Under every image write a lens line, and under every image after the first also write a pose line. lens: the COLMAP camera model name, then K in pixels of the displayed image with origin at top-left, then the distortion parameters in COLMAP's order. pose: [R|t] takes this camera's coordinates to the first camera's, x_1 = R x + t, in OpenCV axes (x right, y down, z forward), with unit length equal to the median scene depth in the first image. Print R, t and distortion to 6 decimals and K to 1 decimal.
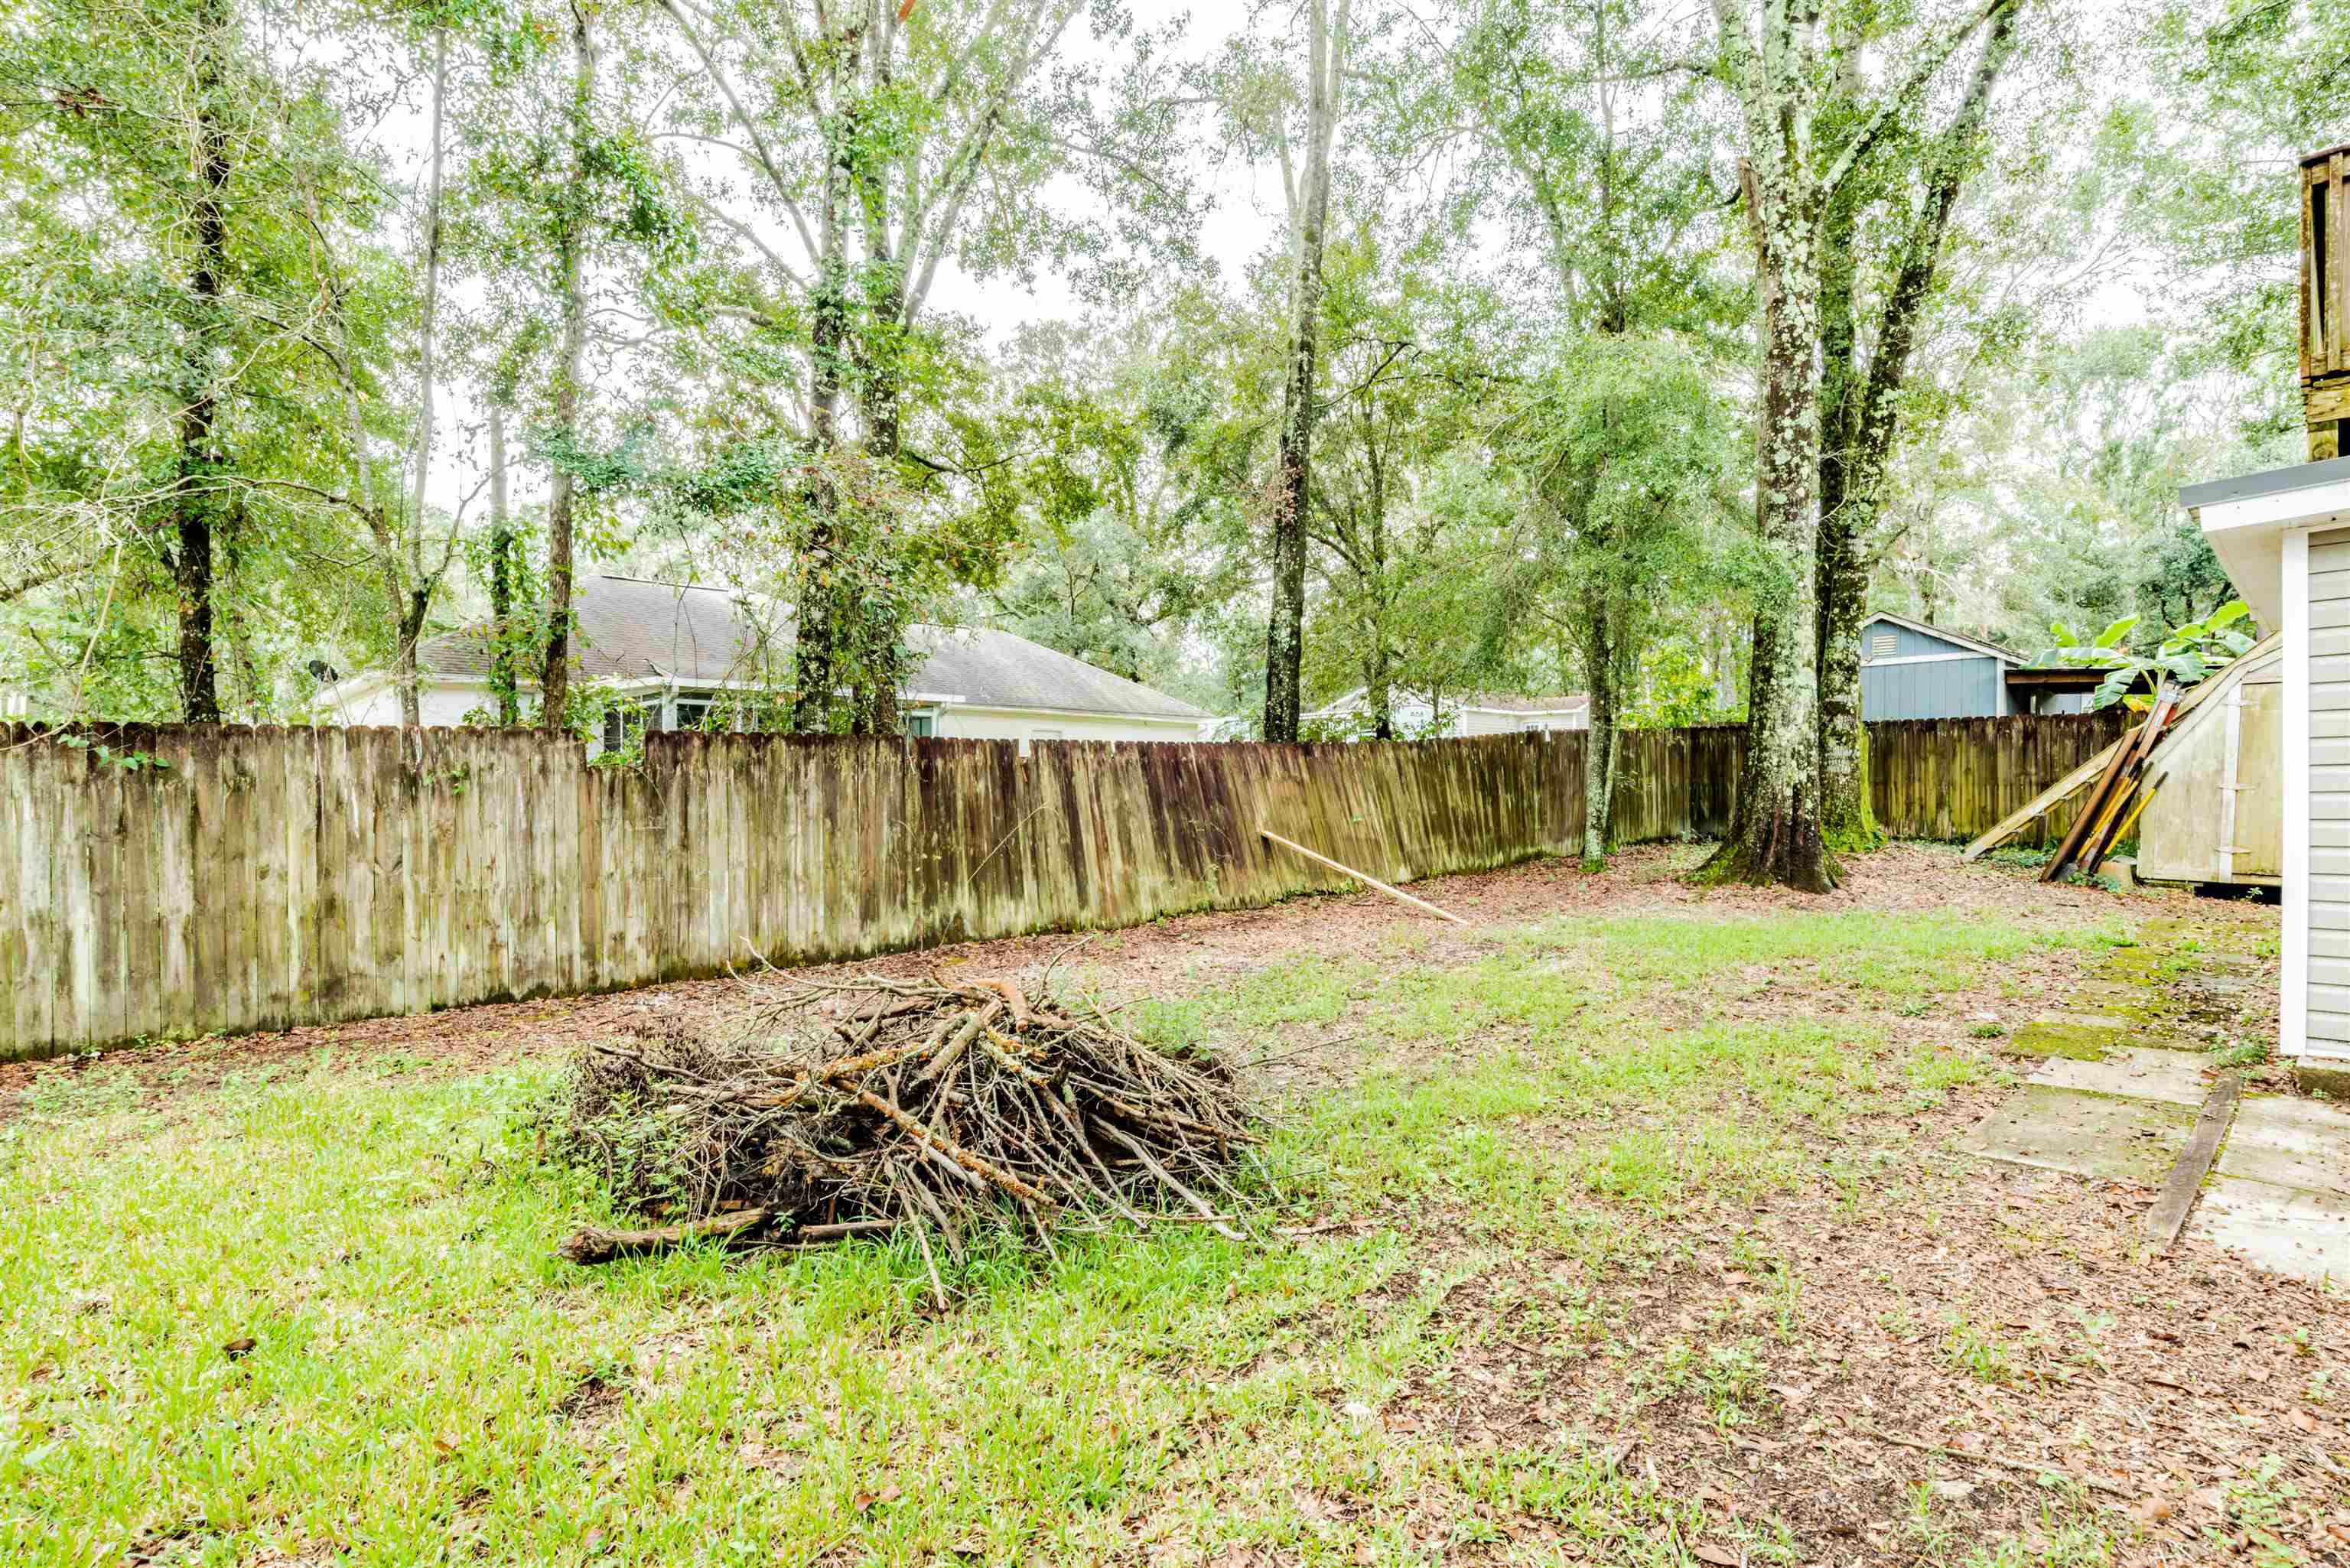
lens RADIAL K [[1193.9, 0, 1188.4], [0, 1193.9, 796.8], [0, 0, 1]] dist [-0.046539, 0.022881]
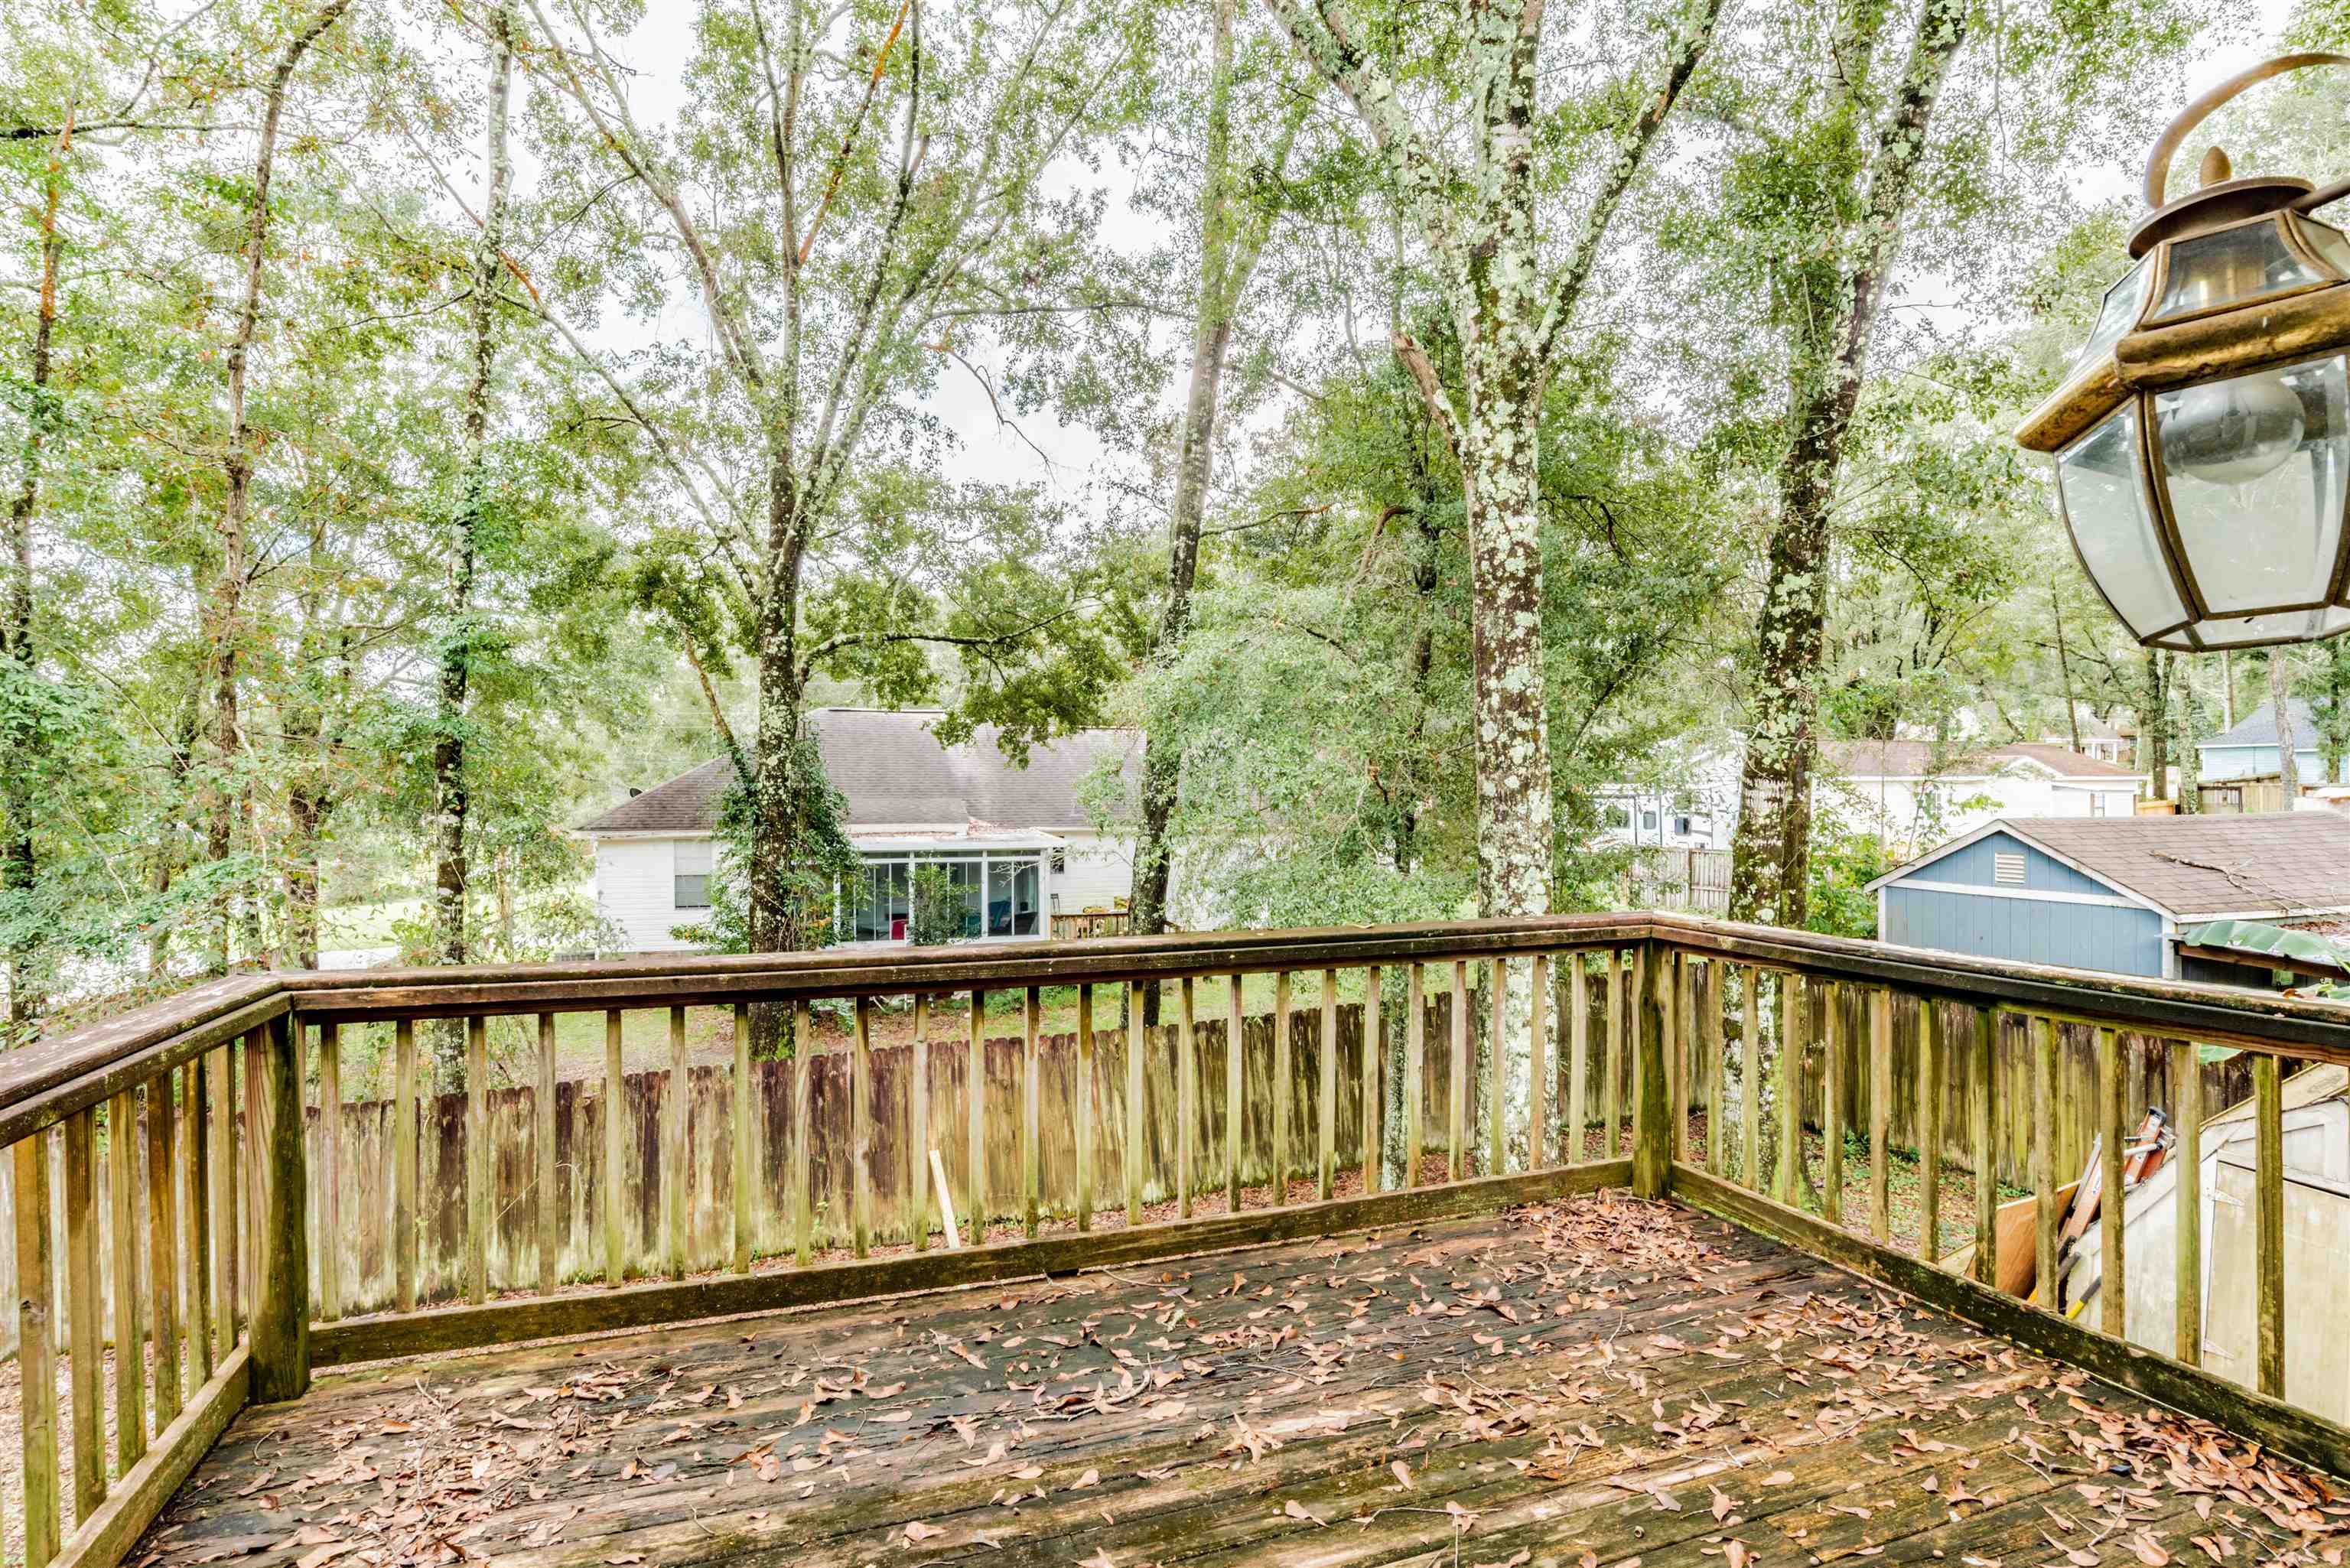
lens RADIAL K [[1193.9, 0, 1180.4], [0, 1193.9, 780.4], [0, 0, 1]] dist [-0.046539, 0.022881]
pose [[0.911980, -0.006075, -0.410189, 0.635611], [0.000234, 0.999898, -0.014288, -0.250991], [0.410234, 0.012934, 0.911888, 0.268632]]
